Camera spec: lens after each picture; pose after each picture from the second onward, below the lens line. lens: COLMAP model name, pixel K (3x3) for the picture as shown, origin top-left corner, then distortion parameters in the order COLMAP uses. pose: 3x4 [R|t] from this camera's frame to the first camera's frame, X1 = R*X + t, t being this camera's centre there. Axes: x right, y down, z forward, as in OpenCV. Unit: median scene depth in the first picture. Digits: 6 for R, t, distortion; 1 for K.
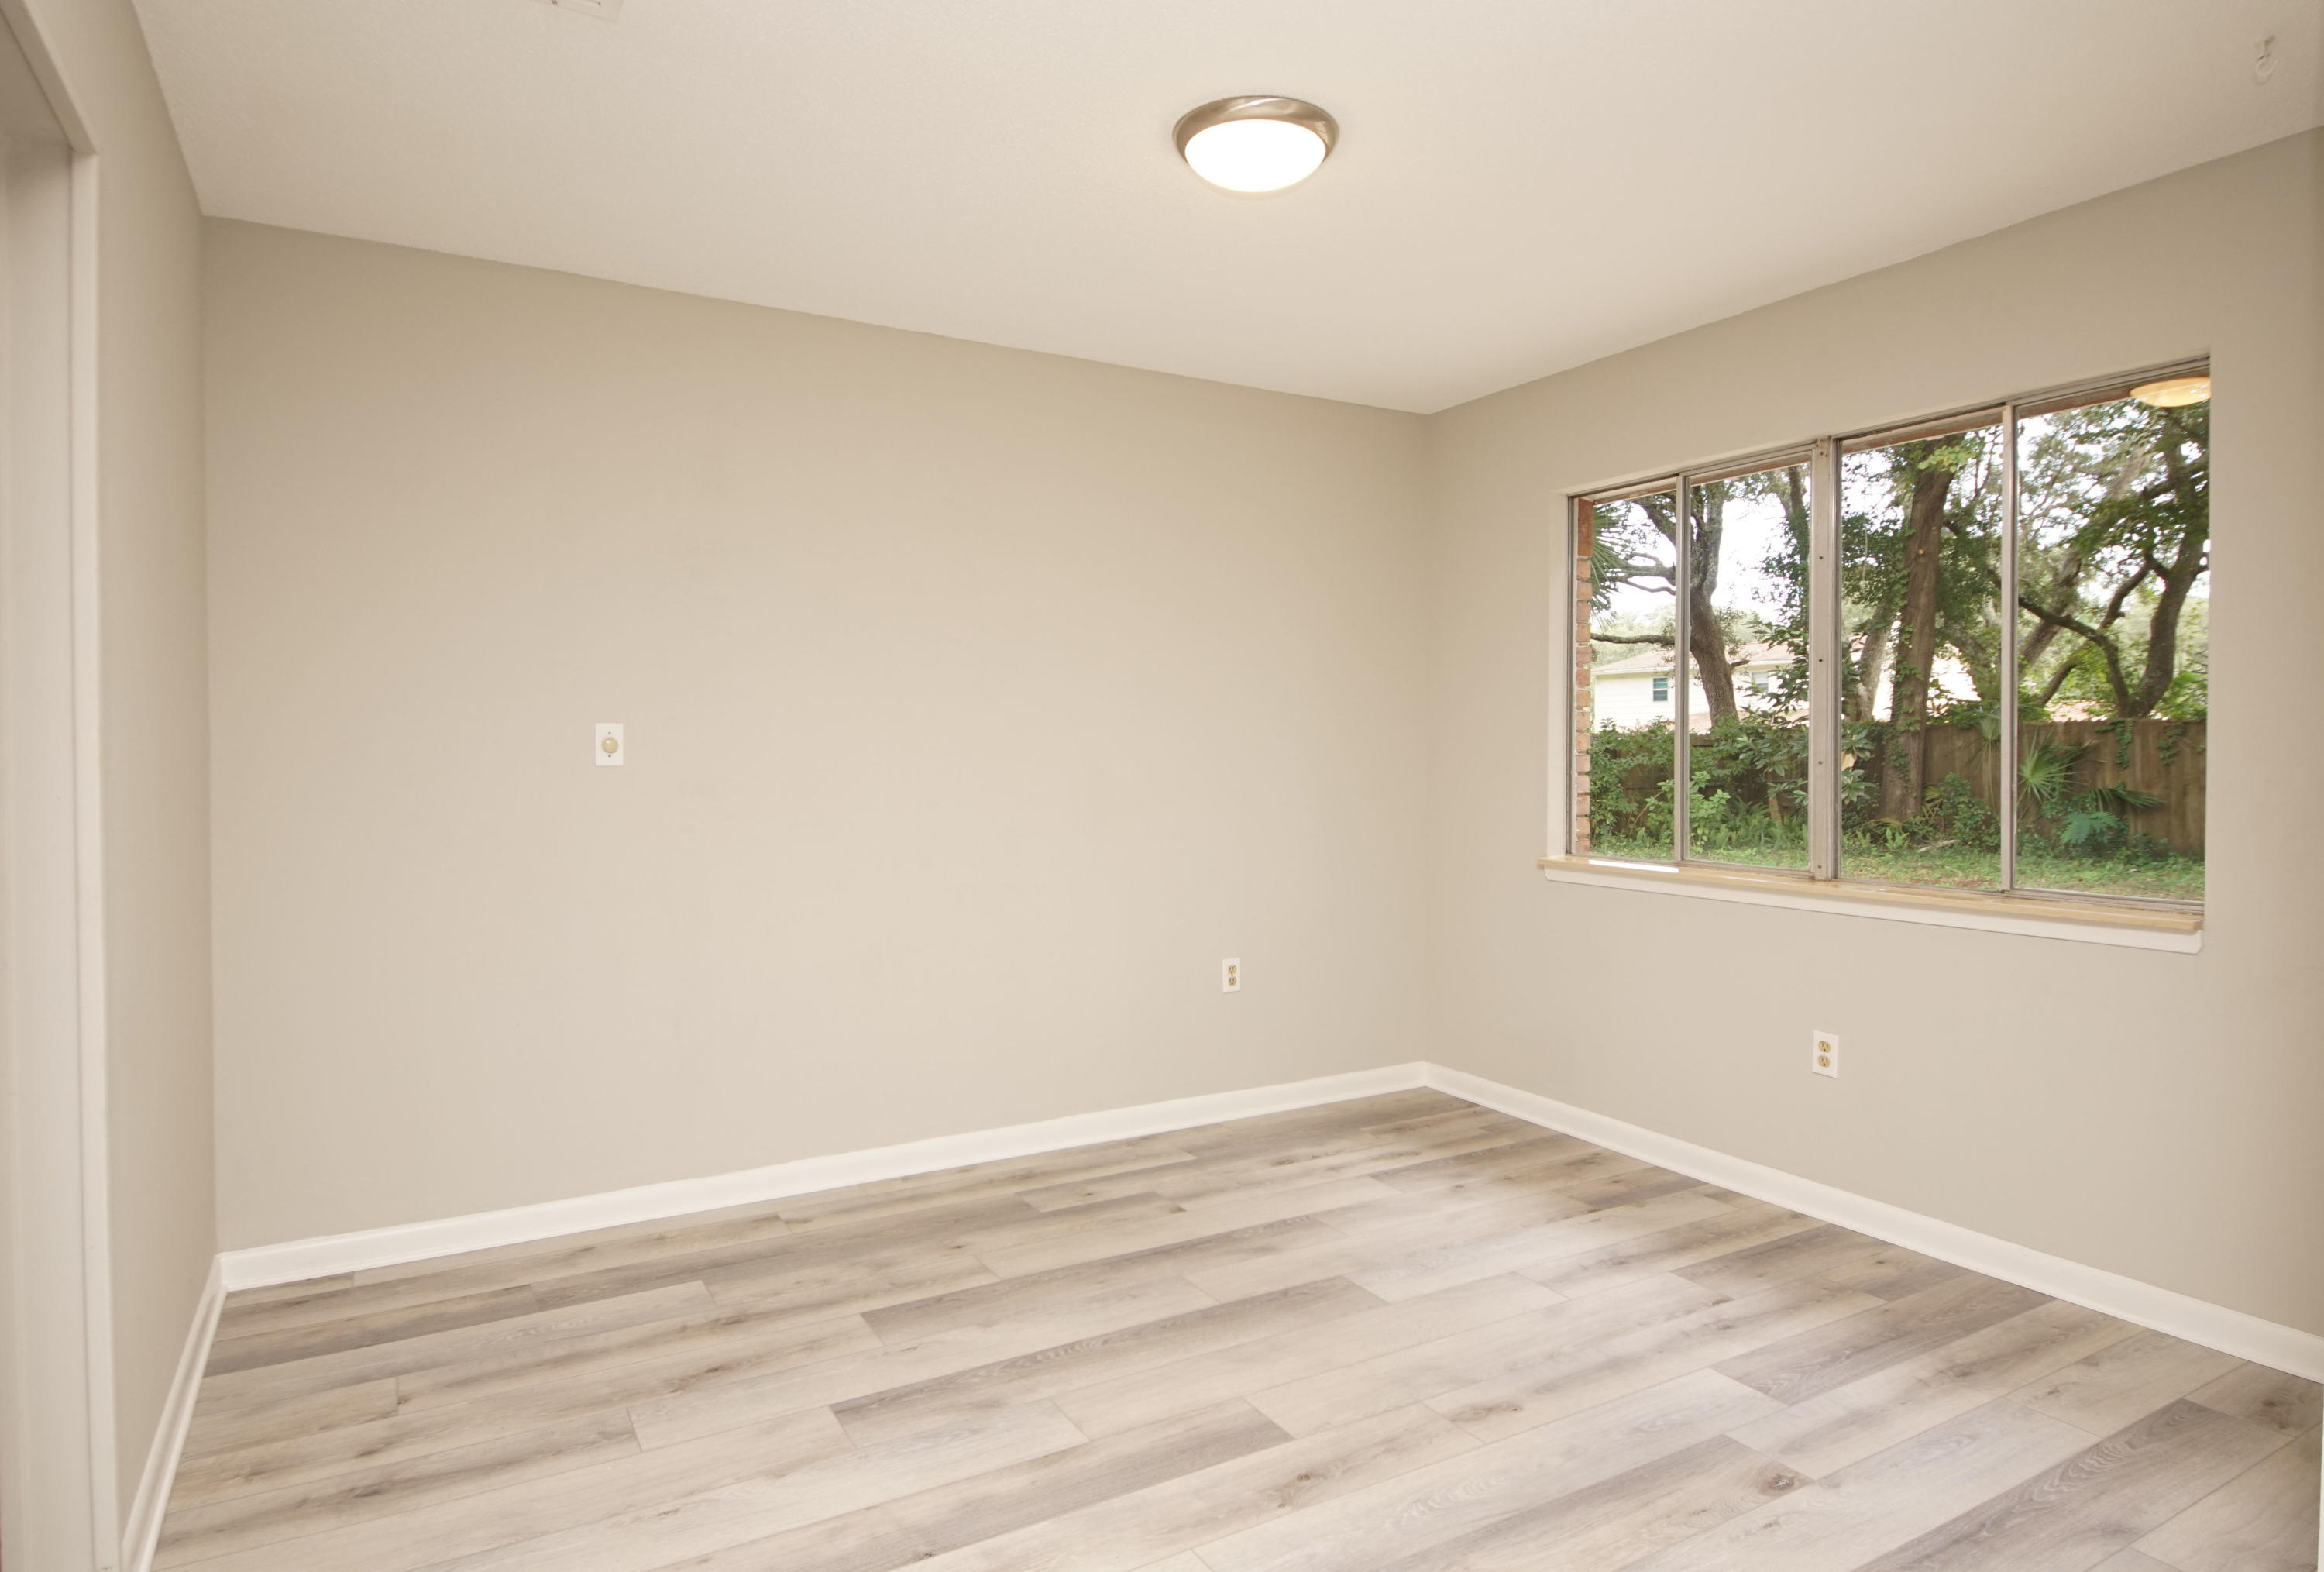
lens RADIAL K [[1327.0, 0, 1153.0], [0, 1327.0, 790.9], [0, 0, 1]] dist [0.013828, -0.001640]
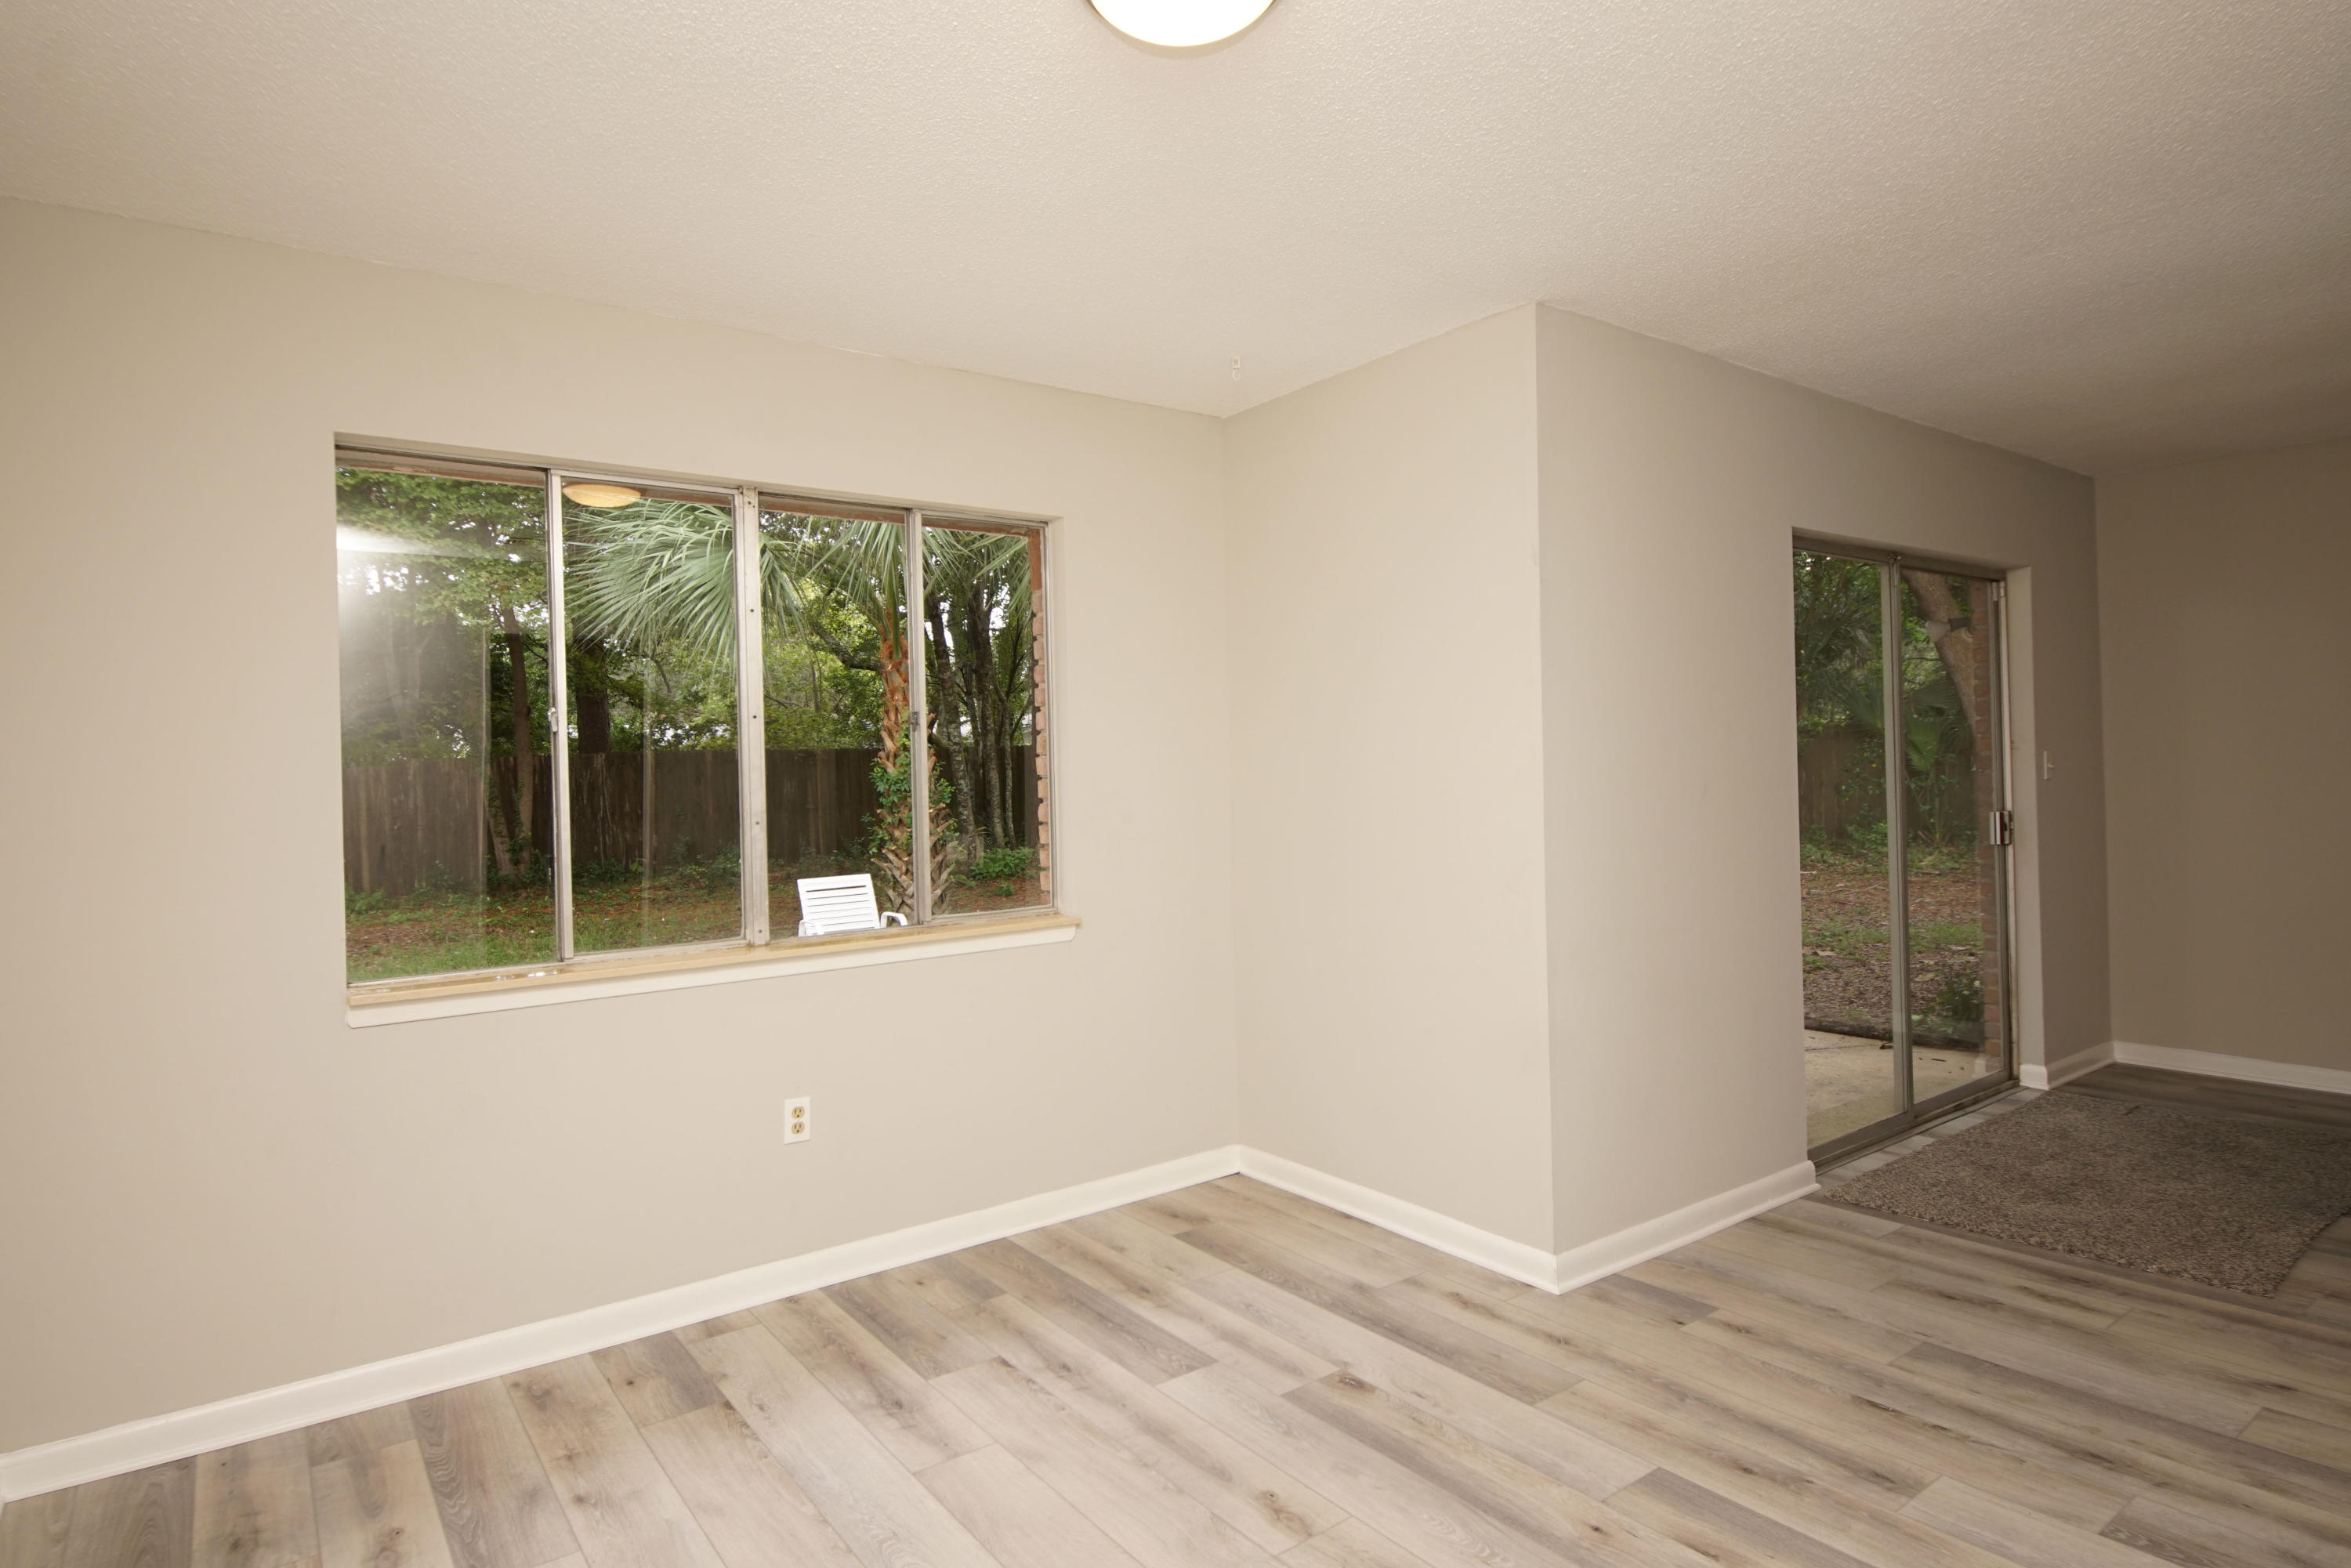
lens RADIAL K [[1269.6, 0, 1155.6], [0, 1269.6, 770.9], [0, 0, 1]] dist [0.021261, -0.013178]
pose [[-0.106832, 0.003820, 0.994270, -0.476548], [0.061884, 0.998079, 0.002815, -0.046838], [-0.992349, 0.061830, -0.106864, 0.866750]]
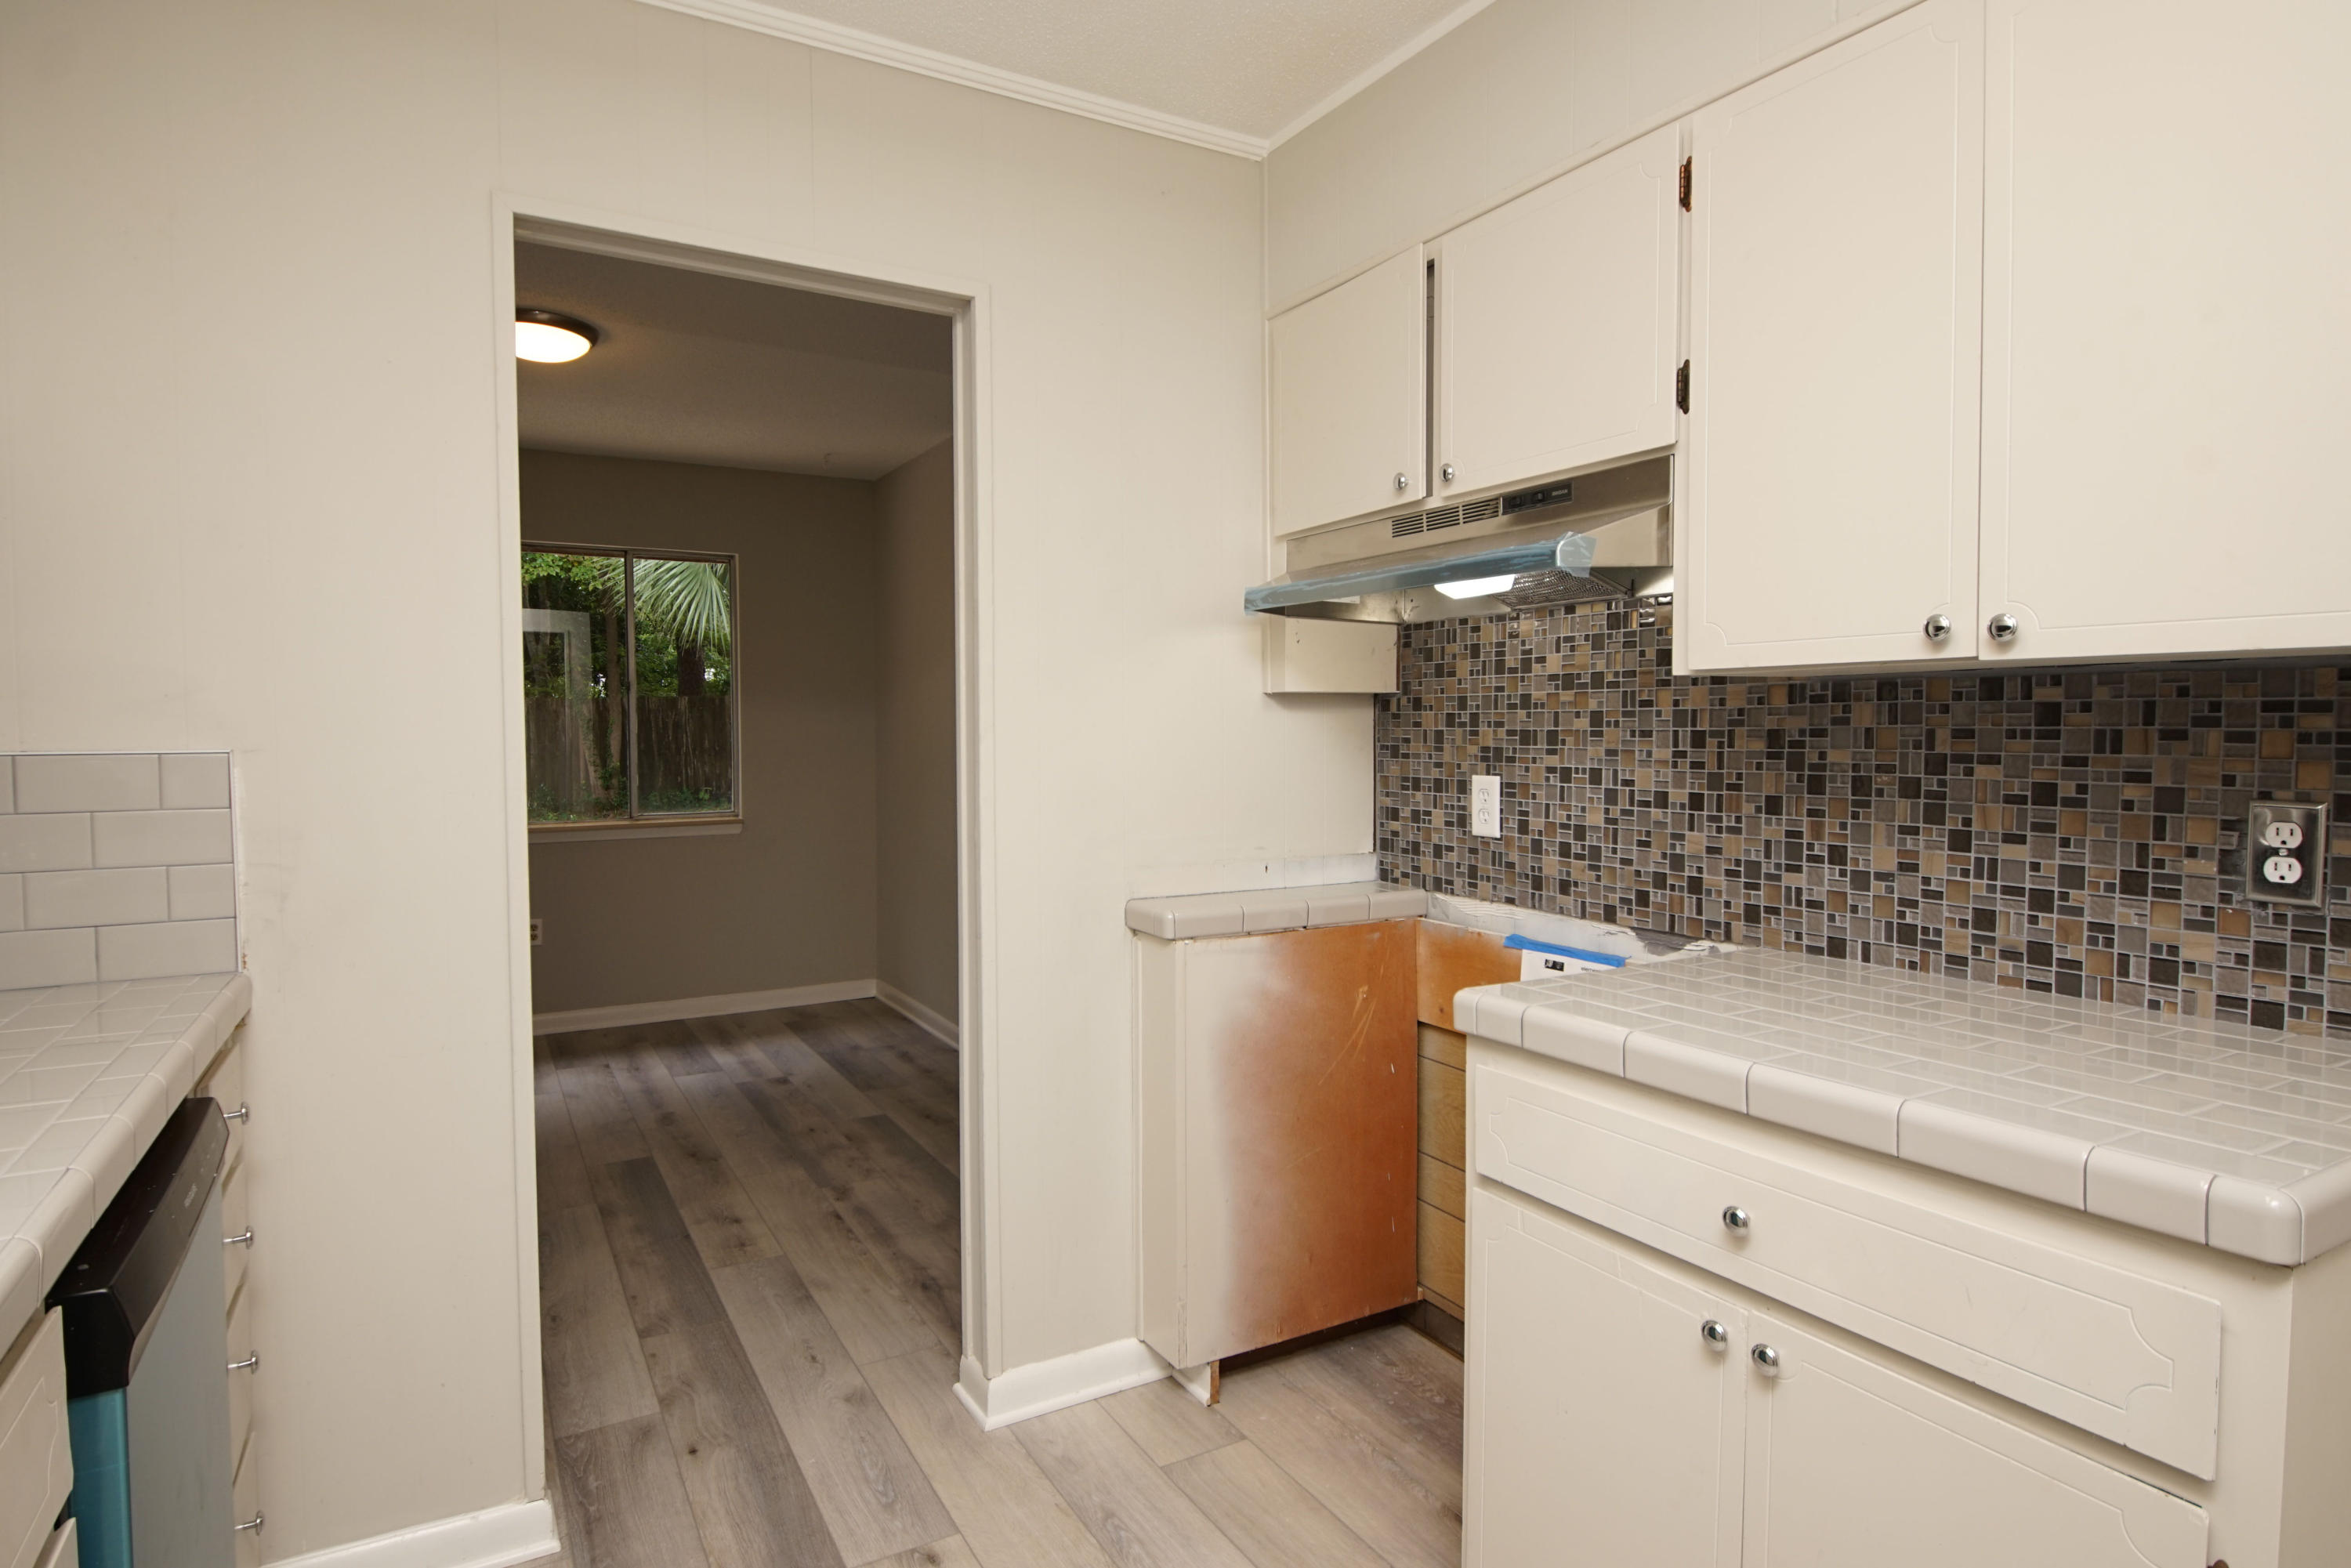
lens RADIAL K [[1269.6, 0, 1163.0], [0, 1269.6, 774.6], [0, 0, 1]] dist [0.021261, -0.013178]
pose [[0.011086, -0.038261, 0.999206, -1.068338], [0.035722, 0.998645, 0.037844, -0.023571], [-0.999300, 0.035275, 0.012438, 0.229669]]
